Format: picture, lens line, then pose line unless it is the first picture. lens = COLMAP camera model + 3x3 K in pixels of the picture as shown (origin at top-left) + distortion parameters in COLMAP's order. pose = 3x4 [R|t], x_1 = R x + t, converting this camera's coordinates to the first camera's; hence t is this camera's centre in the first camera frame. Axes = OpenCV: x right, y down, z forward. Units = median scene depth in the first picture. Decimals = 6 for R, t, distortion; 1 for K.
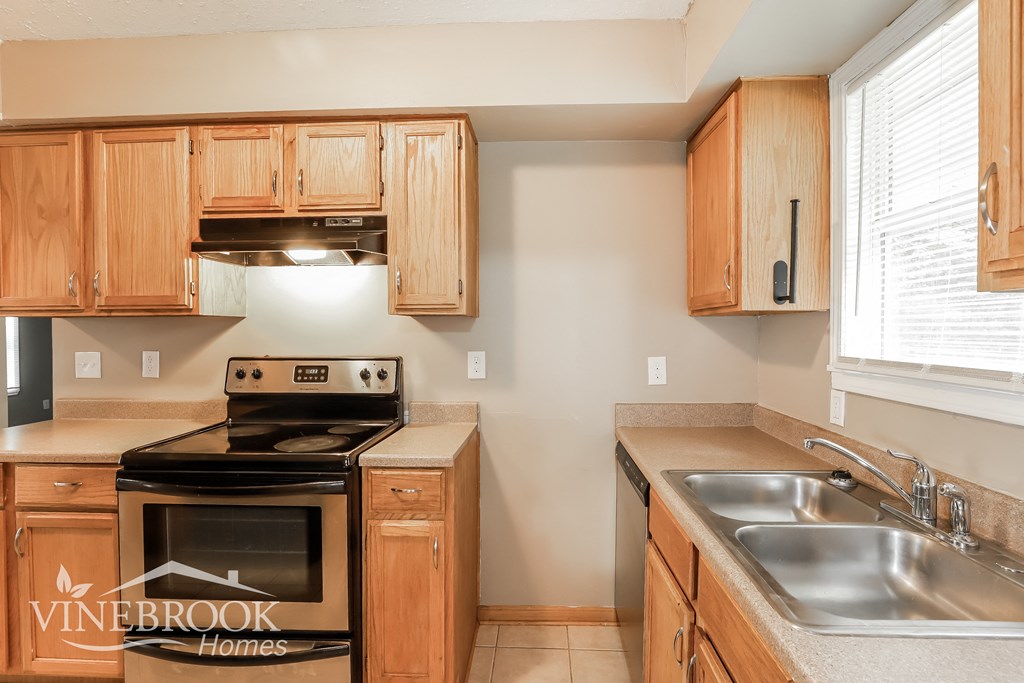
lens RADIAL K [[485.1, 0, 516.5], [0, 485.1, 331.9], [0, 0, 1]] dist [-0.021231, 0.000273]
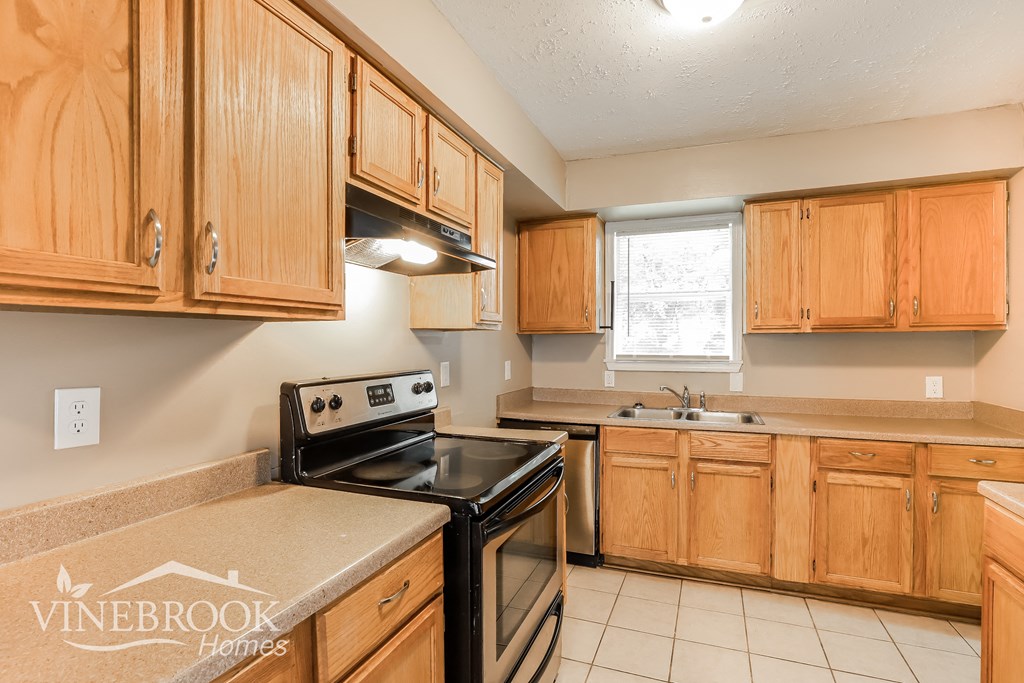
lens RADIAL K [[493.8, 0, 512.0], [0, 493.8, 341.5], [0, 0, 1]] dist [-0.020304, 0.000308]
pose [[0.336734, 0.002358, 0.941597, -1.153055], [0.004501, 0.999981, -0.004114, -0.001154], [-0.941589, 0.005623, 0.336717, 0.496454]]
